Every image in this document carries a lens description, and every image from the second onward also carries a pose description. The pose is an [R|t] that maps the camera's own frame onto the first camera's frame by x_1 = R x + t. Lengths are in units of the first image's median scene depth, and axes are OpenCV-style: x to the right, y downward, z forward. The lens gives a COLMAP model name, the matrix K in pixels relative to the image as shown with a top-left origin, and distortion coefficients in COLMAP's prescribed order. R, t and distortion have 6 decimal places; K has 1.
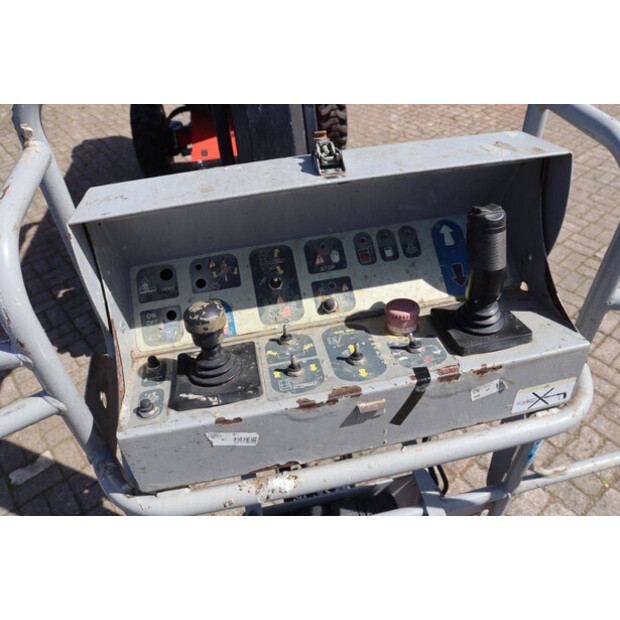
lens RADIAL K [[505.9, 0, 315.5], [0, 505.9, 308.2], [0, 0, 1]] dist [-0.127219, 0.040785]
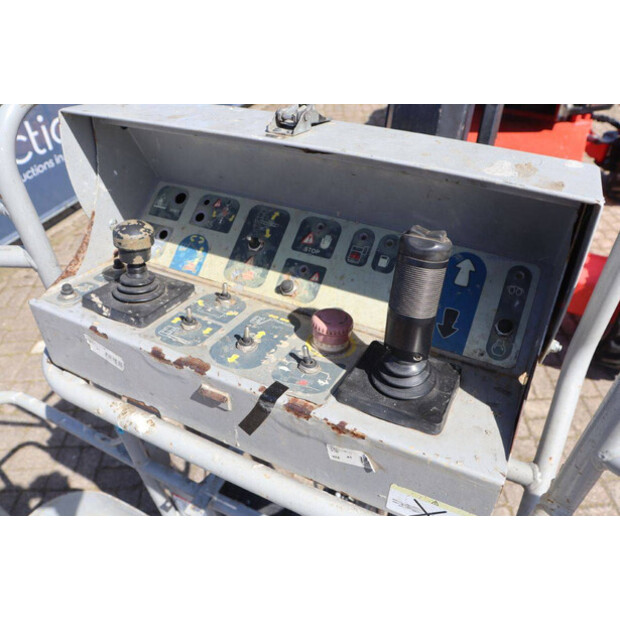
lens RADIAL K [[505.9, 0, 310.9], [0, 505.9, 310.0], [0, 0, 1]] dist [-0.127219, 0.040785]
pose [[0.781727, 0.420433, -0.460586, 0.492700], [-0.411648, 0.902685, 0.125325, -0.099691], [0.468454, 0.091629, 0.878723, 0.239768]]
